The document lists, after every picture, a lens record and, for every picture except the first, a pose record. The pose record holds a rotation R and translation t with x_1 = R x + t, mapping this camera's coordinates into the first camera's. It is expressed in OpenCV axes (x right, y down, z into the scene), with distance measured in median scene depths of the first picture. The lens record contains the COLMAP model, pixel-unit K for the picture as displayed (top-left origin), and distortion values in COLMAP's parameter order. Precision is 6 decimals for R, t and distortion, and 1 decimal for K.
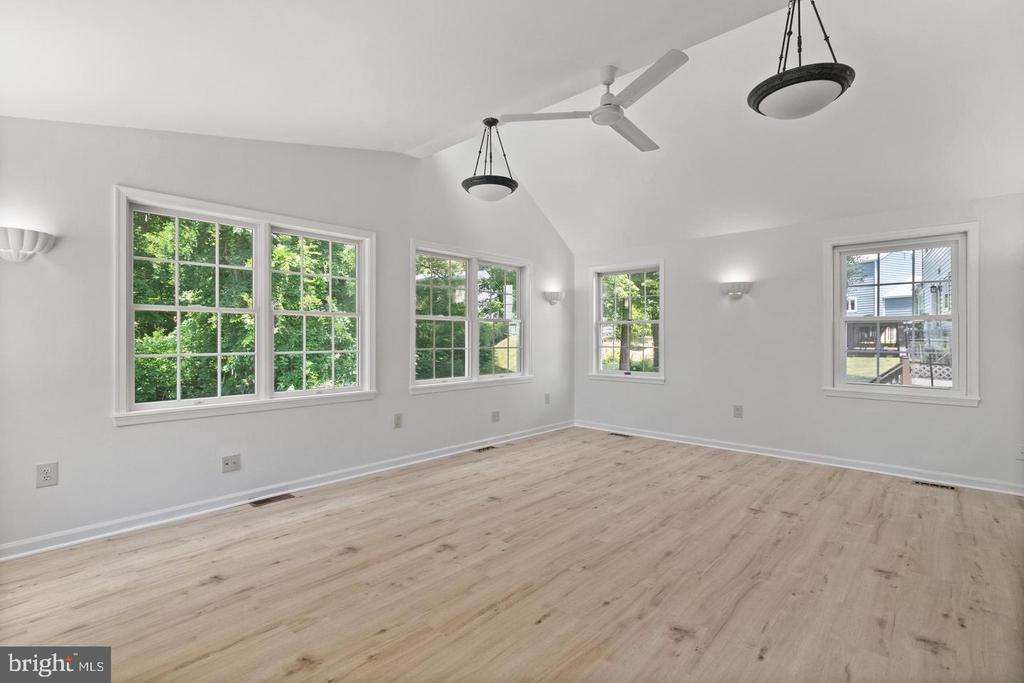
lens RADIAL K [[475.4, 0, 512.0], [0, 475.4, 341.5], [0, 0, 1]] dist [-0.000200, 0.000313]
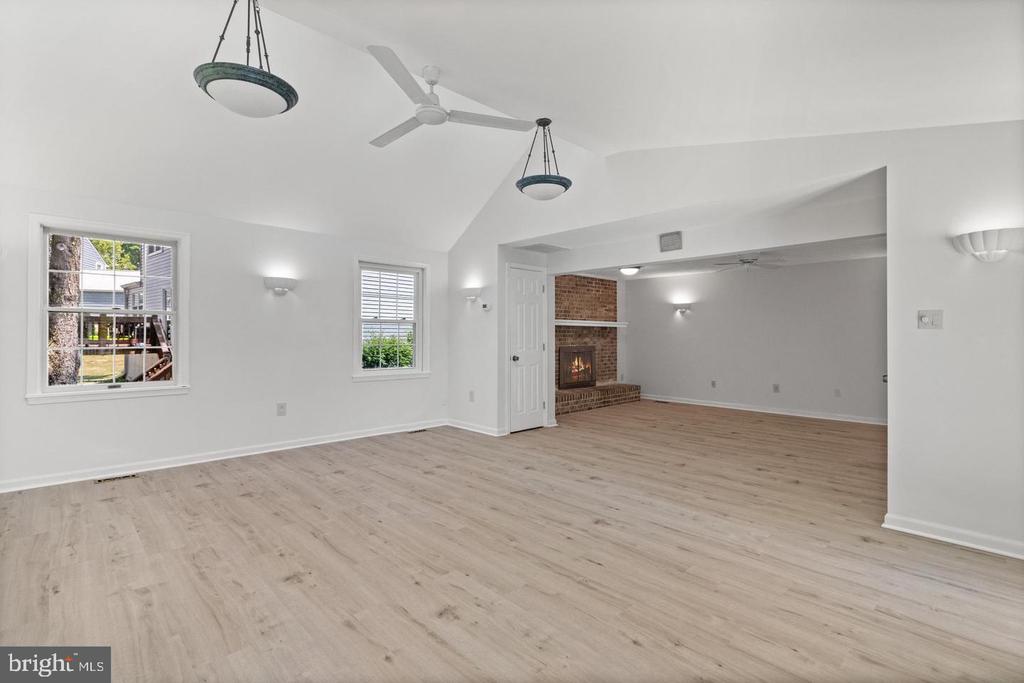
lens RADIAL K [[479.1, 0, 512.0], [0, 479.1, 341.5], [0, 0, 1]] dist [-0.001372, -0.000253]
pose [[0.064830, -0.013090, 0.997810, -0.729985], [0.005224, 0.999905, 0.012779, -0.005809], [-0.997883, 0.004384, 0.064893, 0.696602]]
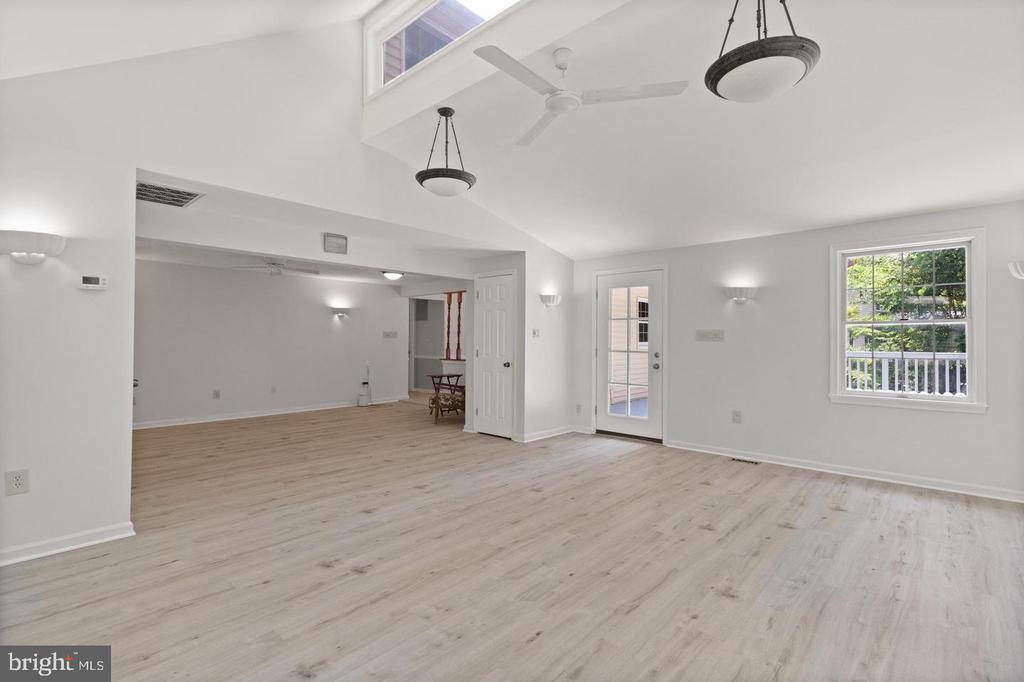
lens RADIAL K [[479.1, 0, 512.0], [0, 479.1, 341.0], [0, 0, 1]] dist [-0.001372, -0.000253]
pose [[-0.999981, -0.004924, -0.003753, 0.276429], [-0.004961, 0.999937, 0.010065, -0.018731], [0.003703, 0.010084, -0.999942, 1.761850]]
